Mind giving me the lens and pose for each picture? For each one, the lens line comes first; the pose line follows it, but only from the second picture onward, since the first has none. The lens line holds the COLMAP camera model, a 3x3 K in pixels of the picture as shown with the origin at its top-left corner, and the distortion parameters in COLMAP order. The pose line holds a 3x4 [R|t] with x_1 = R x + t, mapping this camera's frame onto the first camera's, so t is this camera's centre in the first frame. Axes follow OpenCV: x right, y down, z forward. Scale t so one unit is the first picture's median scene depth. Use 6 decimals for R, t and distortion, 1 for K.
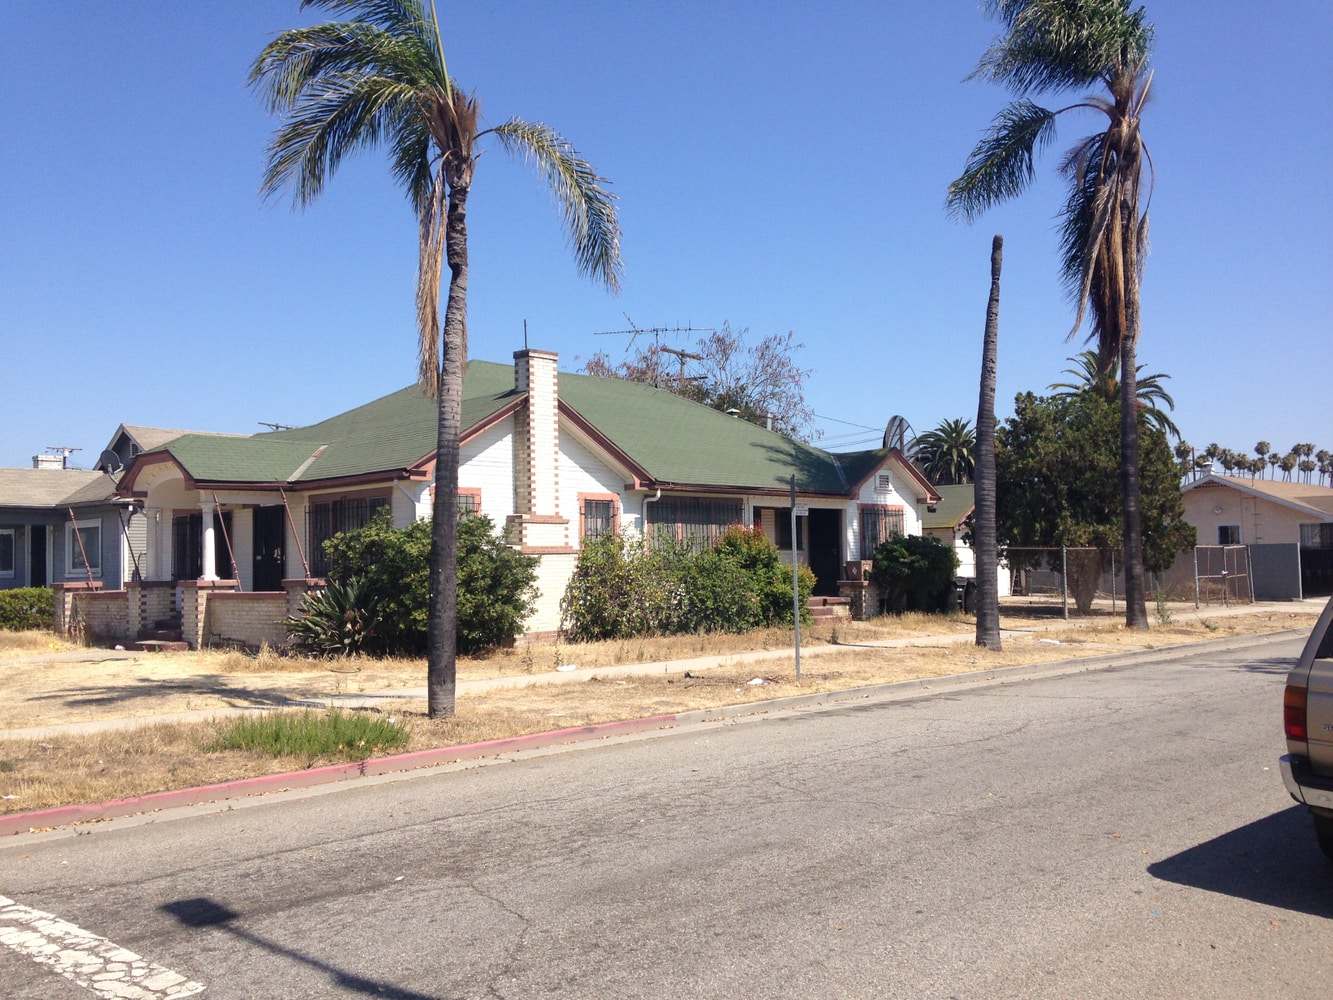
lens RADIAL K [[1260.6, 0, 666.5], [0, 1260.6, 500.0], [0, 0, 1]] dist [0.108096, -0.001099]
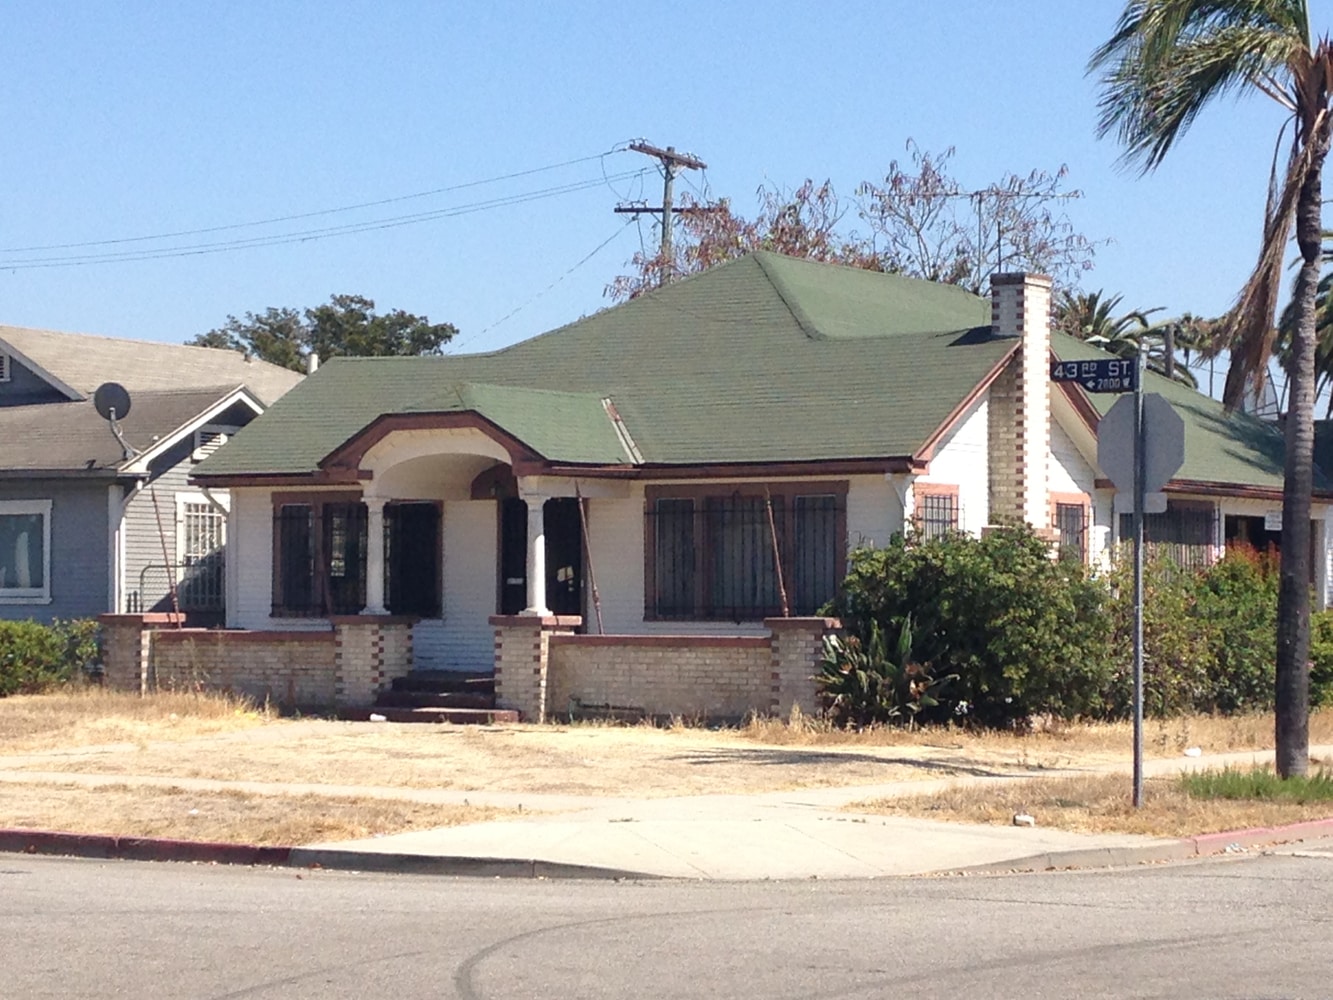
lens RADIAL K [[3407.5, 0, 666.5], [0, 3407.5, 500.0], [0, 0, 1]] dist [0.084774, -0.028912]
pose [[0.981653, 0.027393, 0.188696, -0.614869], [-0.031267, 0.999356, 0.017582, -0.027396], [-0.188093, -0.023160, 0.981878, -0.688187]]
